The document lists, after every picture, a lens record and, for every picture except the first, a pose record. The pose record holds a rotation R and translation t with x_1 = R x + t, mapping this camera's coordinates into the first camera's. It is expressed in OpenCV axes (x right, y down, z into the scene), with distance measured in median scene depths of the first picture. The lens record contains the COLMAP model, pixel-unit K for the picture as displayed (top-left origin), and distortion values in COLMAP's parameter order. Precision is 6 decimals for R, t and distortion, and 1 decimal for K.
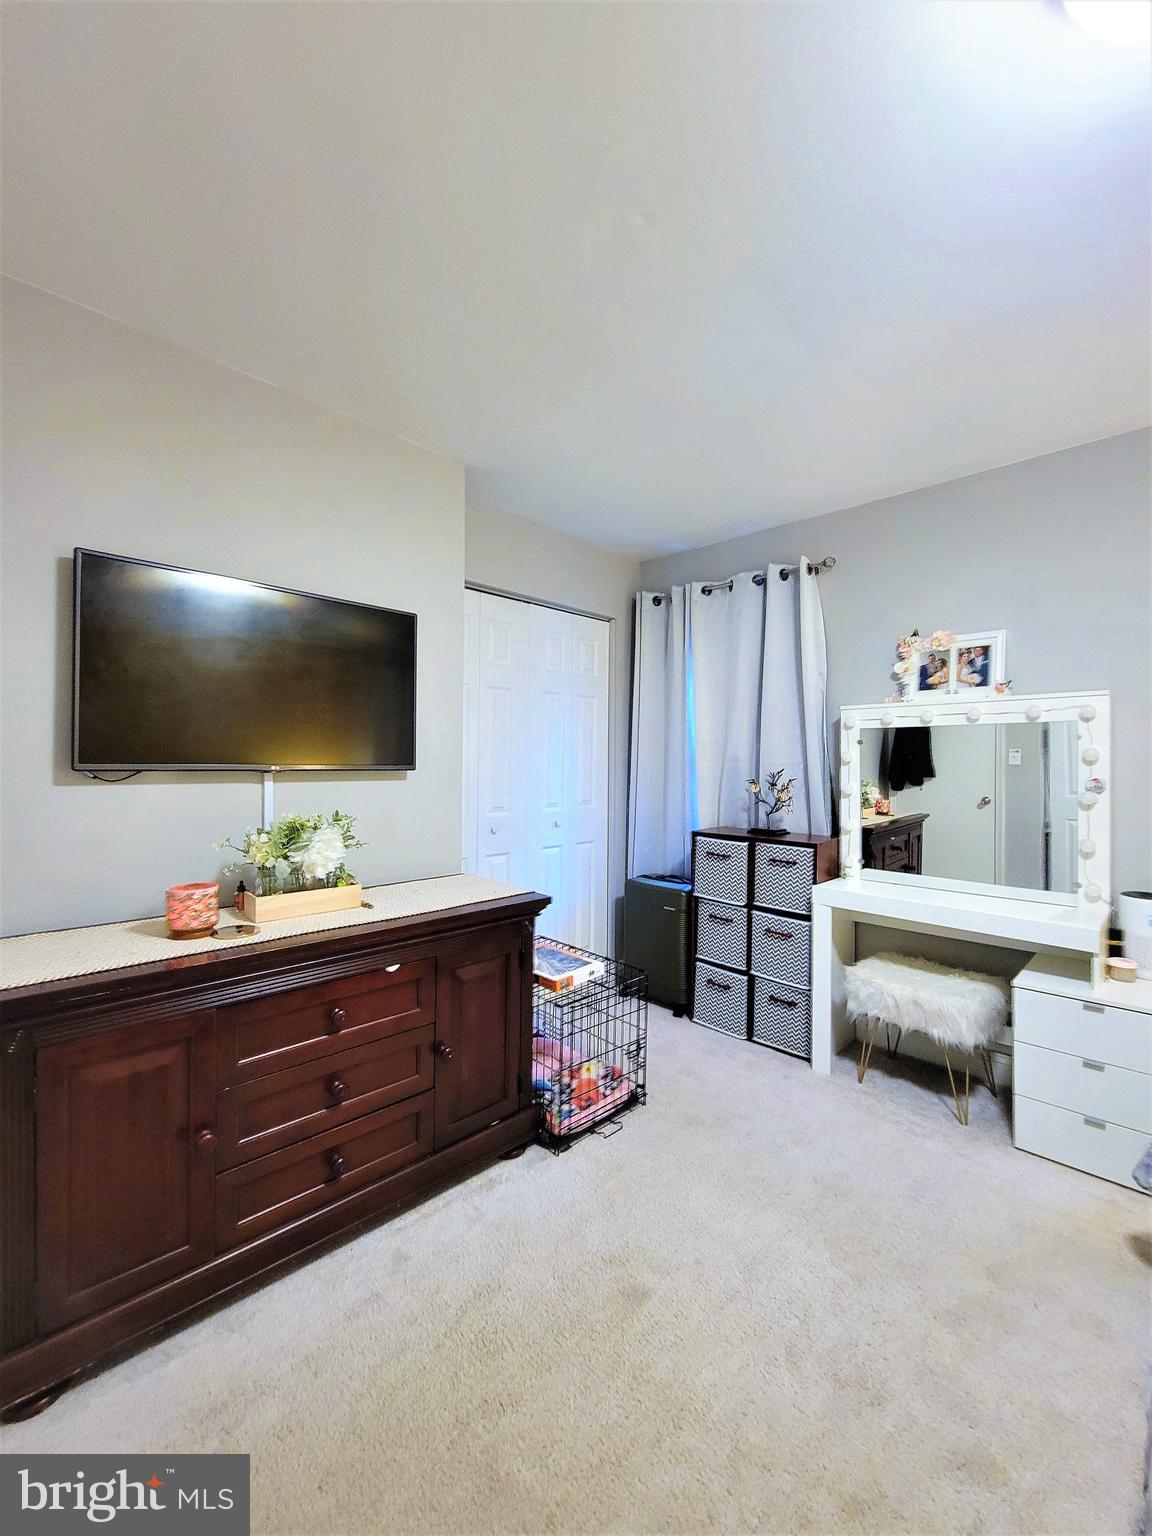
lens RADIAL K [[632.6, 0, 582.5], [0, 632.6, 760.4], [0, 0, 1]] dist [0.000685, -0.000164]
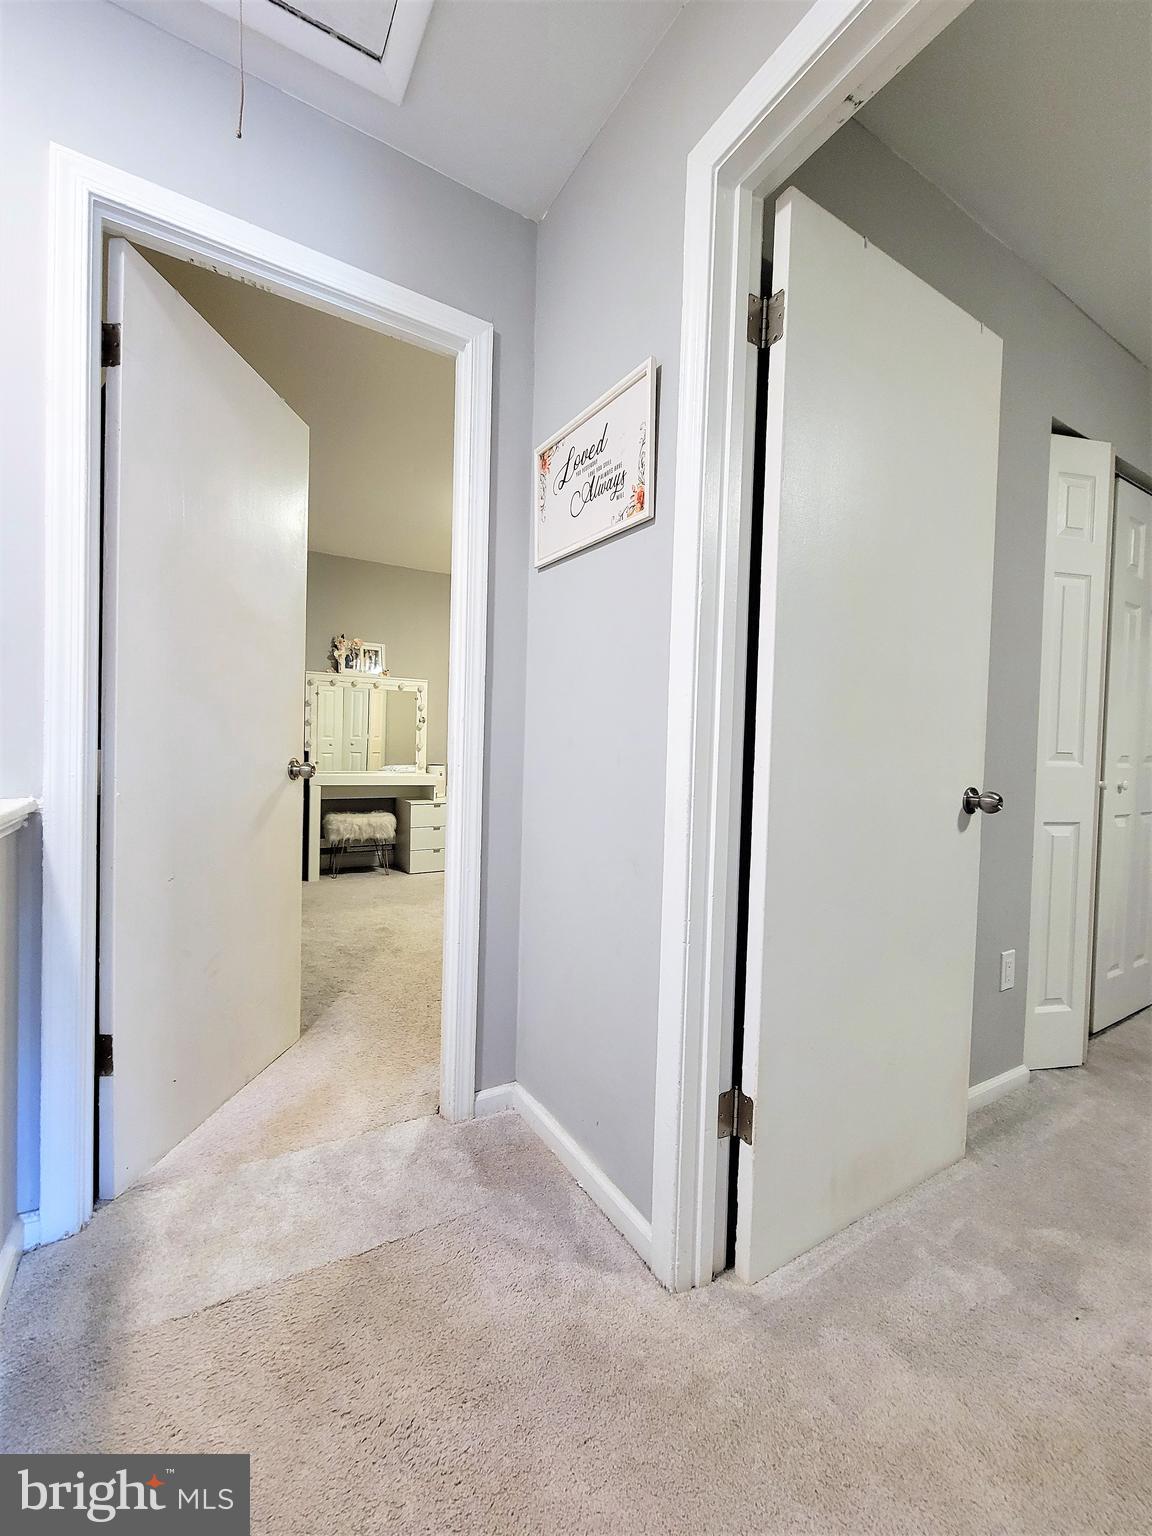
lens RADIAL K [[632.6, 0, 582.5], [0, 632.6, 760.4], [0, 0, 1]] dist [0.000685, -0.000164]
pose [[0.238423, -0.015030, 0.971045, -1.253811], [-0.018234, 0.999635, 0.019949, 0.124965], [-0.970990, -0.022463, 0.238062, -0.131668]]
